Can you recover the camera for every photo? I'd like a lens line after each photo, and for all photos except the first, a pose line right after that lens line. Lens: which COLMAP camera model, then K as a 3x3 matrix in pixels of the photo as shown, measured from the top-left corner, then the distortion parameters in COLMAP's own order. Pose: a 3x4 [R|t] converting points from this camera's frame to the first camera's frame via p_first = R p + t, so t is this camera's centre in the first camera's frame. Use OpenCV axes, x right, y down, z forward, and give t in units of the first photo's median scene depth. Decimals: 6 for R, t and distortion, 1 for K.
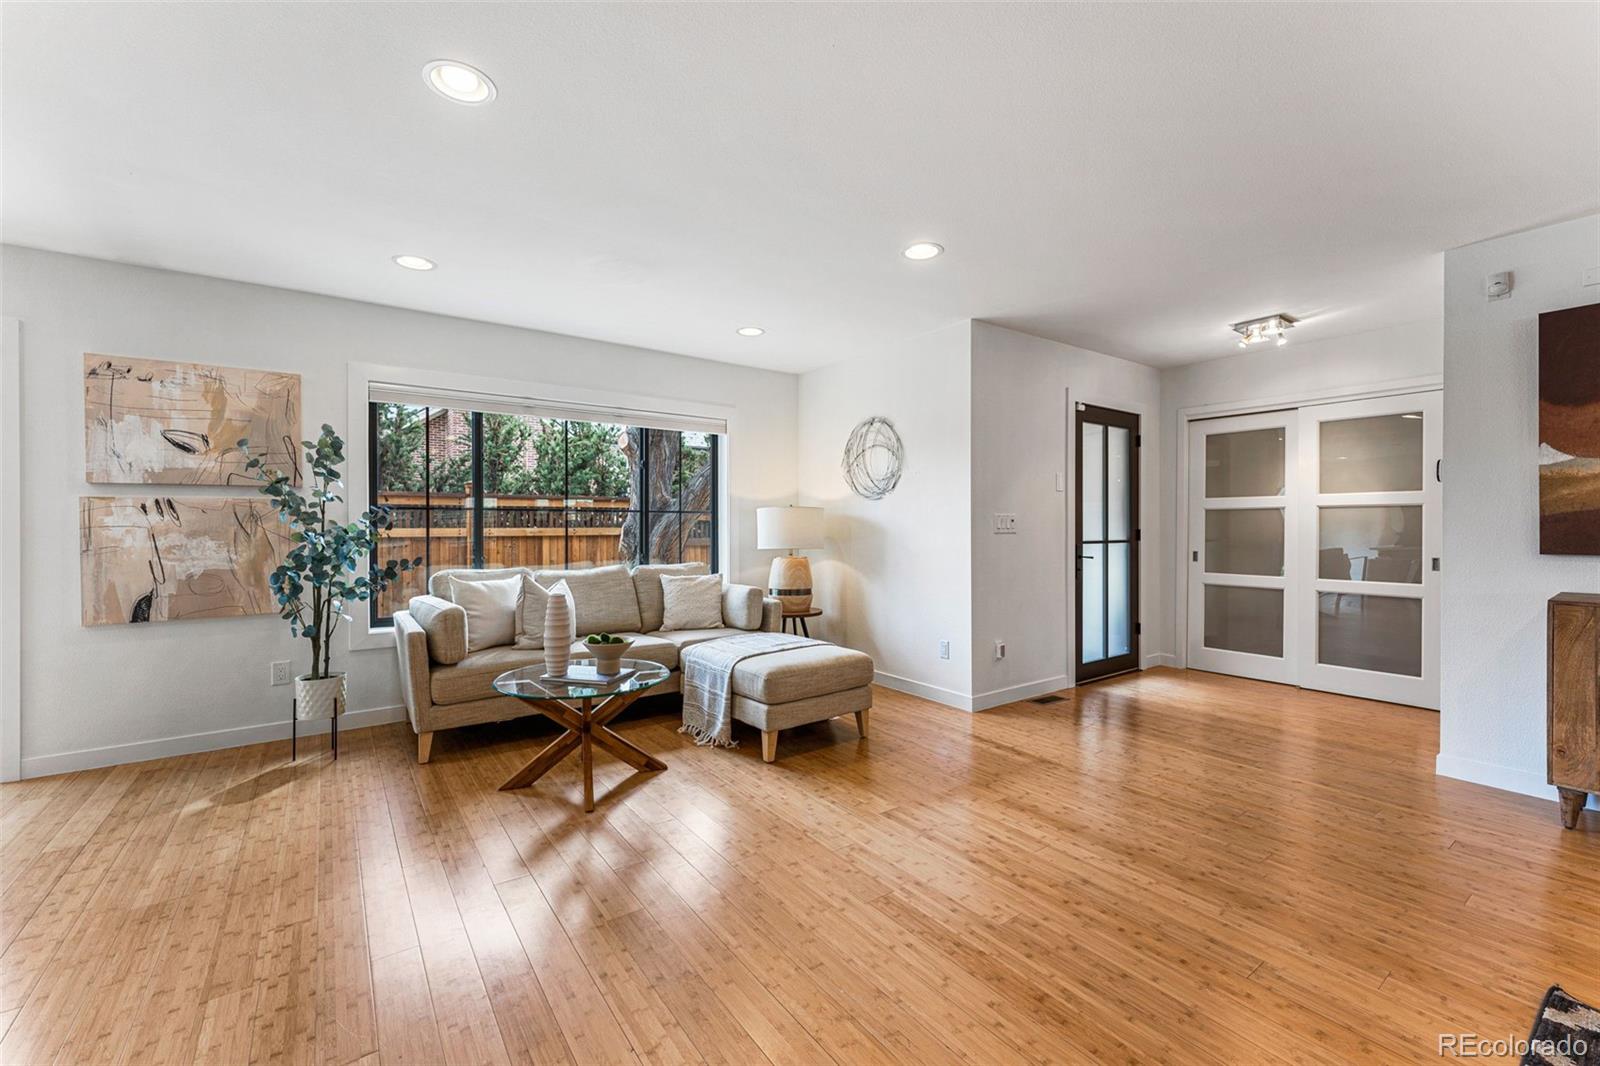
lens RADIAL K [[648.2, 0, 795.2], [0, 648.2, 530.9], [0, 0, 1]] dist [-0.000351, 0.000020]
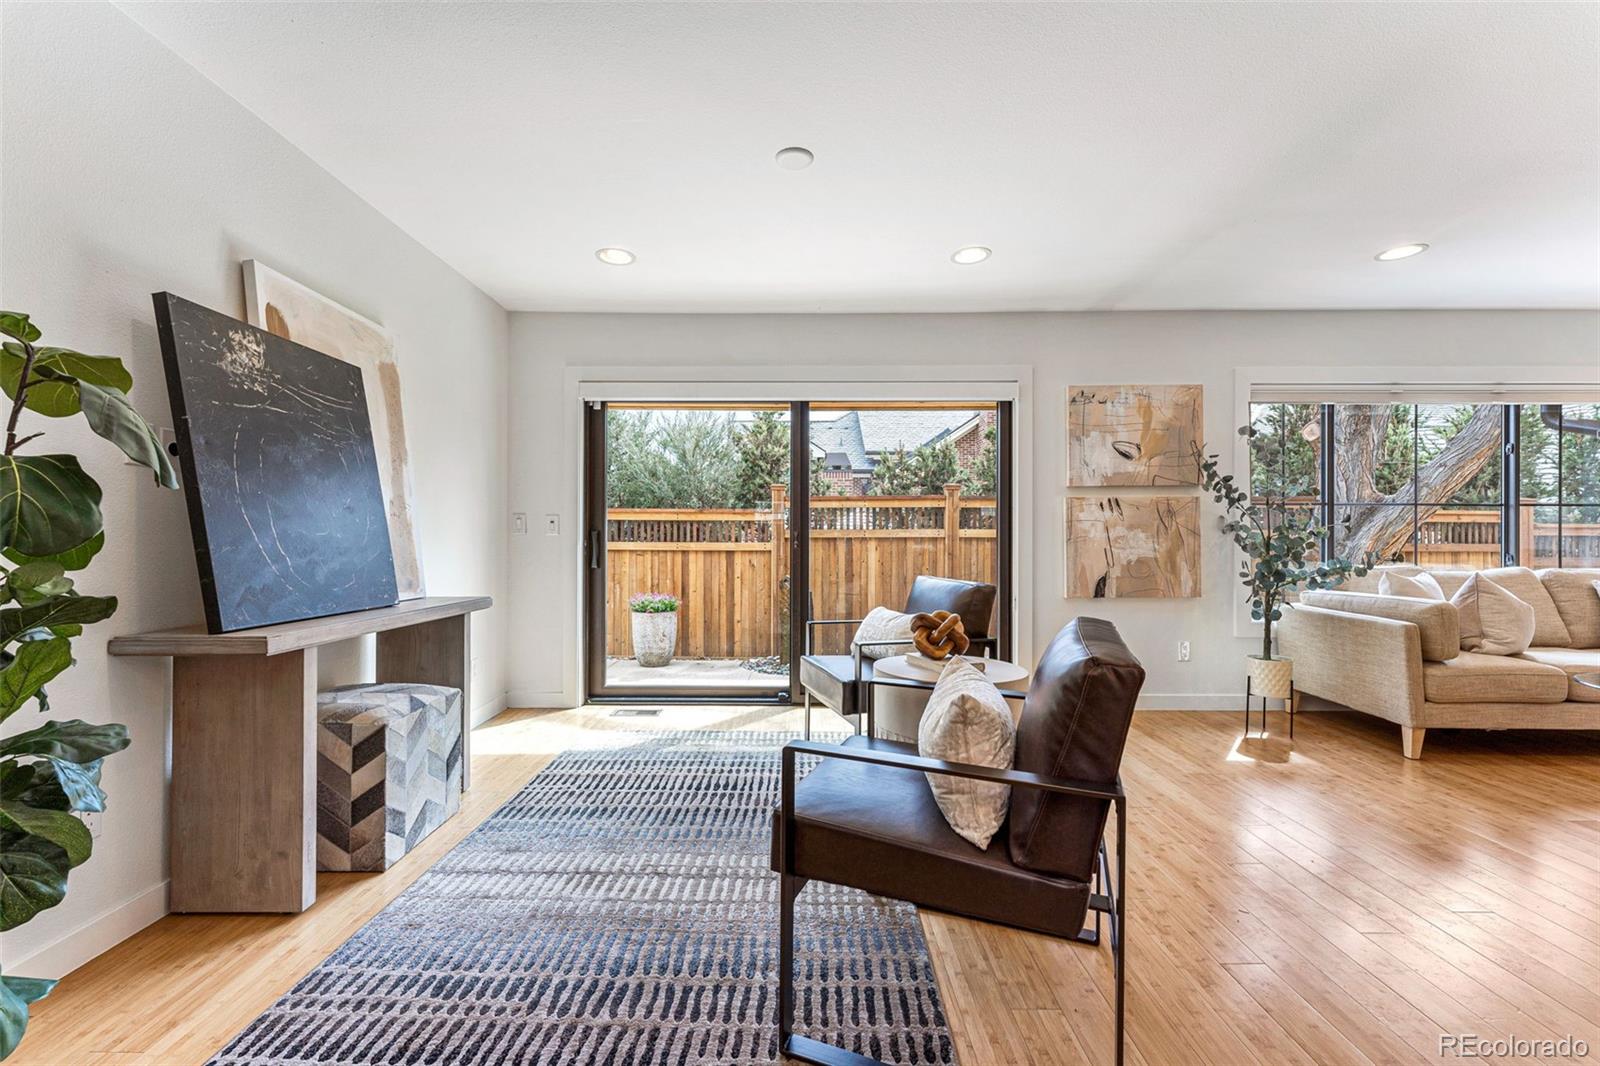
lens RADIAL K [[648.2, 0, 800.6], [0, 648.2, 532.3], [0, 0, 1]] dist [-0.000351, 0.000020]
pose [[0.812267, 0.001591, -0.583284, -0.736364], [-0.007073, 0.999950, -0.007122, 0.027808], [0.583243, 0.009911, 0.812237, -0.334708]]
